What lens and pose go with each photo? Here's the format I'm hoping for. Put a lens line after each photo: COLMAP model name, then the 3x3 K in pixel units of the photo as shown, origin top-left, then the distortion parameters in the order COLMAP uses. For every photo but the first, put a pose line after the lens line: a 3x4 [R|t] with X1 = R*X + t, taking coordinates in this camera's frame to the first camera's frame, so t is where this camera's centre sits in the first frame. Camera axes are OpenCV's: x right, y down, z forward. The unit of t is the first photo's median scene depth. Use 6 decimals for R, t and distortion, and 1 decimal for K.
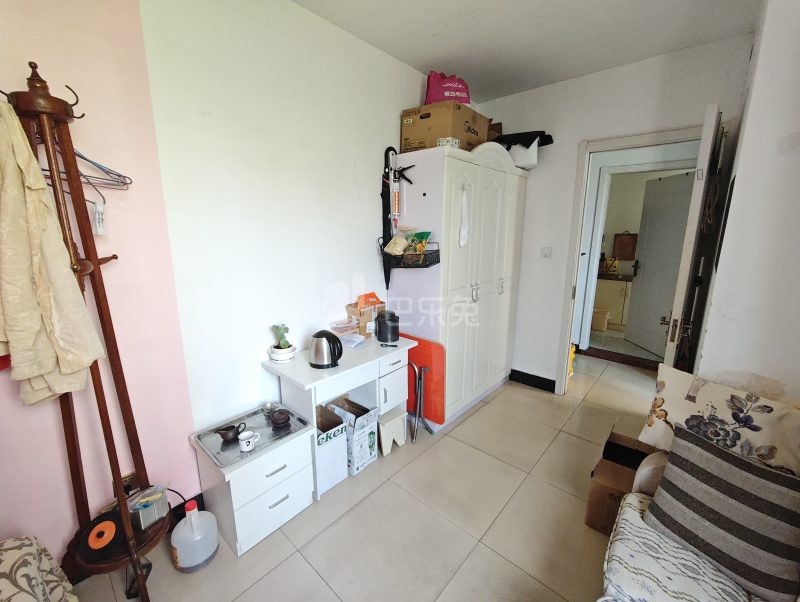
lens RADIAL K [[336.4, 0, 401.0], [0, 336.4, 297.8], [0, 0, 1]] dist [0.000177, 0.000359]
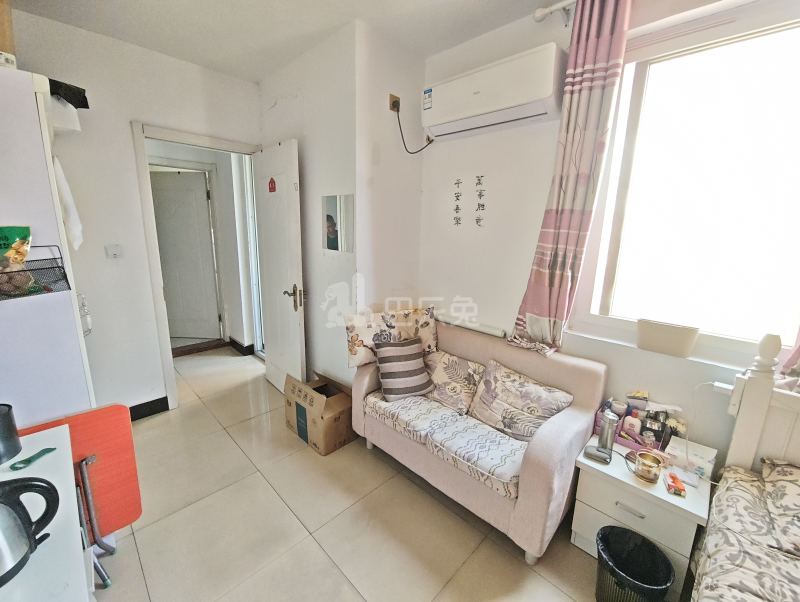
lens RADIAL K [[336.4, 0, 404.2], [0, 336.4, 301.4], [0, 0, 1]] dist [0.000177, 0.000359]
pose [[0.047061, -0.215613, 0.975344, -0.742163], [0.184521, 0.961498, 0.203649, -0.132170], [-0.981701, 0.170387, 0.085034, 0.652339]]
